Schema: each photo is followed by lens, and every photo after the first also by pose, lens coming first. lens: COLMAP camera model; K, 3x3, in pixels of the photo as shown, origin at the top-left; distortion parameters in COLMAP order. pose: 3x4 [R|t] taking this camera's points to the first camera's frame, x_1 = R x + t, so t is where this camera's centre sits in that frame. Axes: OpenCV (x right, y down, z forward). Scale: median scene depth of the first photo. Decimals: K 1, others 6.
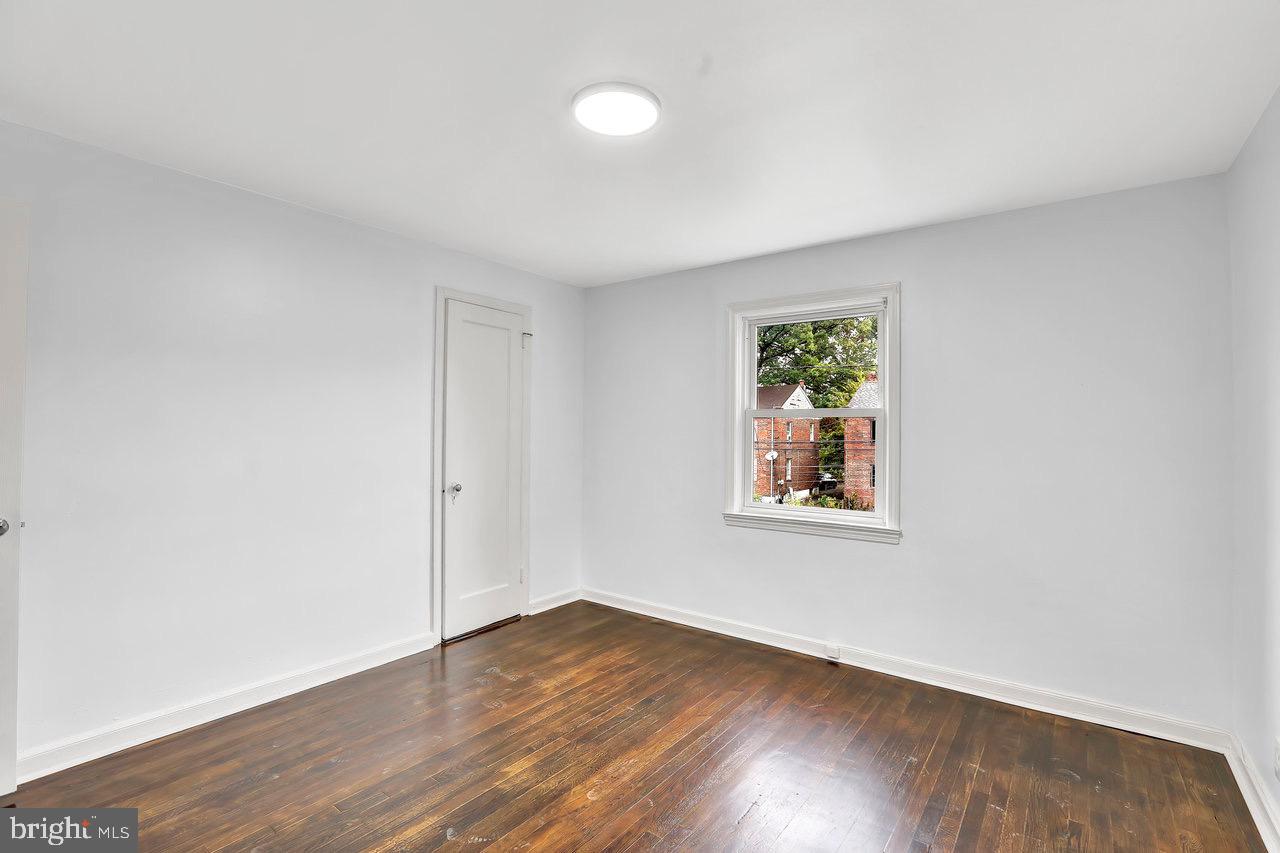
lens RADIAL K [[576.0, 0, 644.8], [0, 576.0, 428.5], [0, 0, 1]] dist [-0.059993, 0.025722]
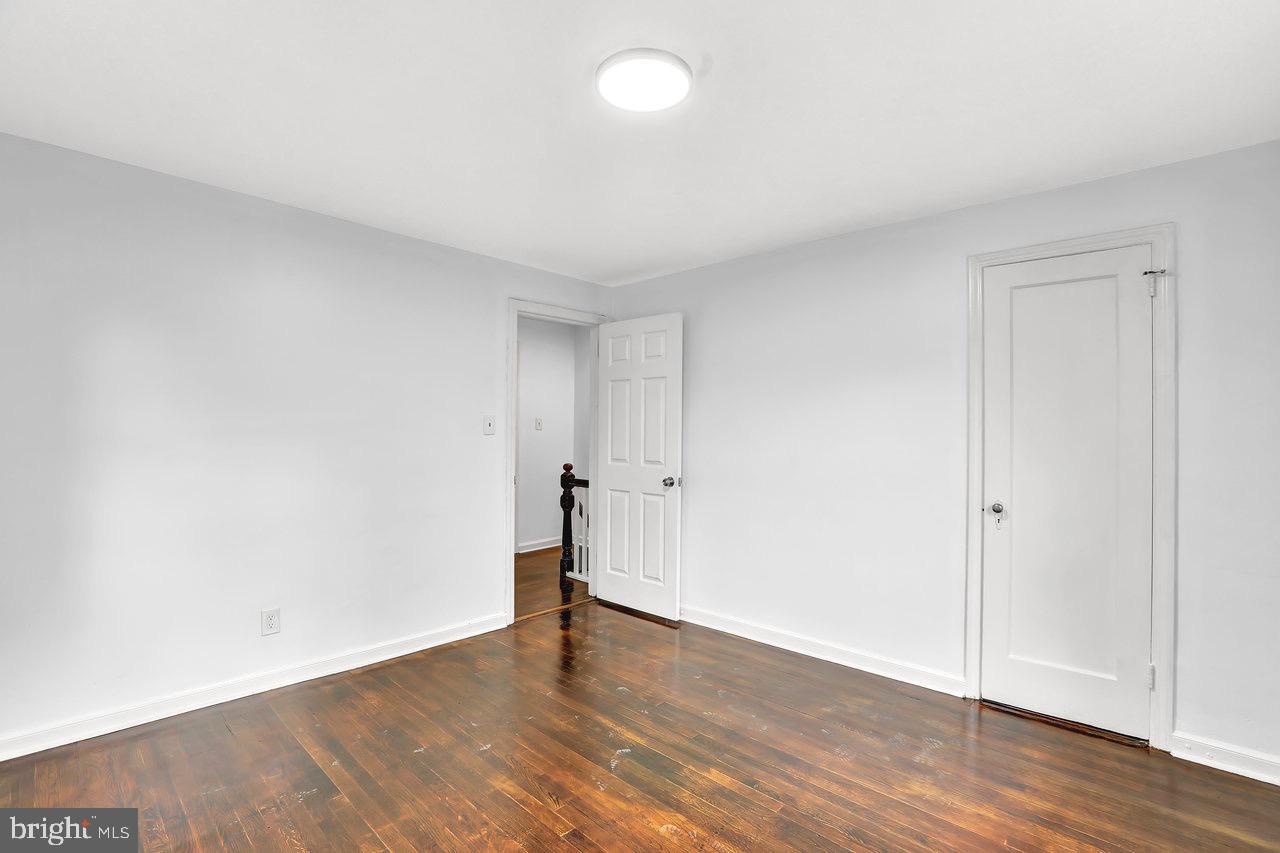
lens RADIAL K [[576.0, 0, 644.8], [0, 576.0, 428.5], [0, 0, 1]] dist [-0.059993, 0.025722]
pose [[-0.111012, -0.013602, -0.993726, 0.538050], [0.001502, 0.999903, -0.013854, 0.006695], [0.993818, -0.003030, -0.110981, 0.688417]]
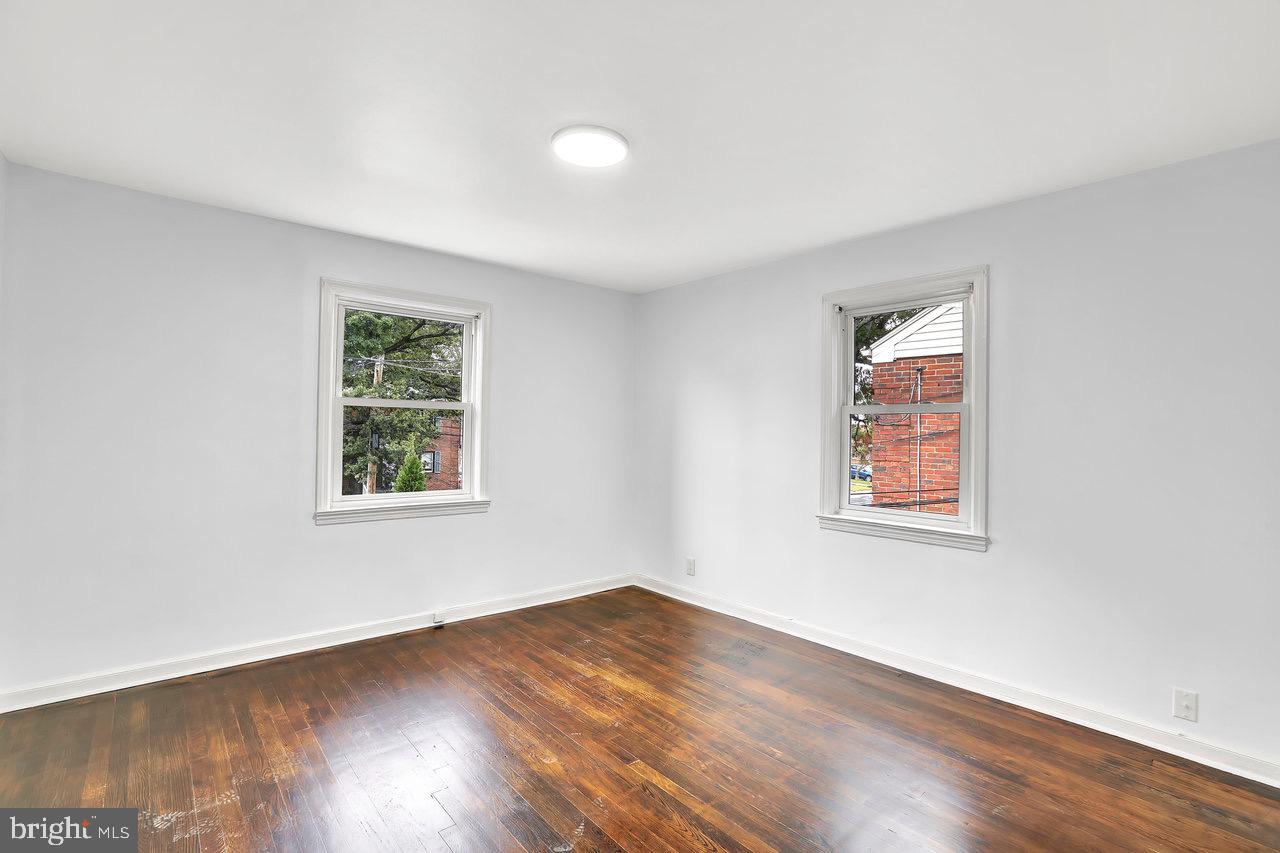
lens RADIAL K [[576.0, 0, 644.8], [0, 576.0, 428.5], [0, 0, 1]] dist [-0.059993, 0.025722]
pose [[0.215527, -0.008186, 0.976464, -0.719122], [-0.020215, 0.999713, 0.012843, -0.004072], [-0.976289, -0.022507, 0.215300, 0.388445]]
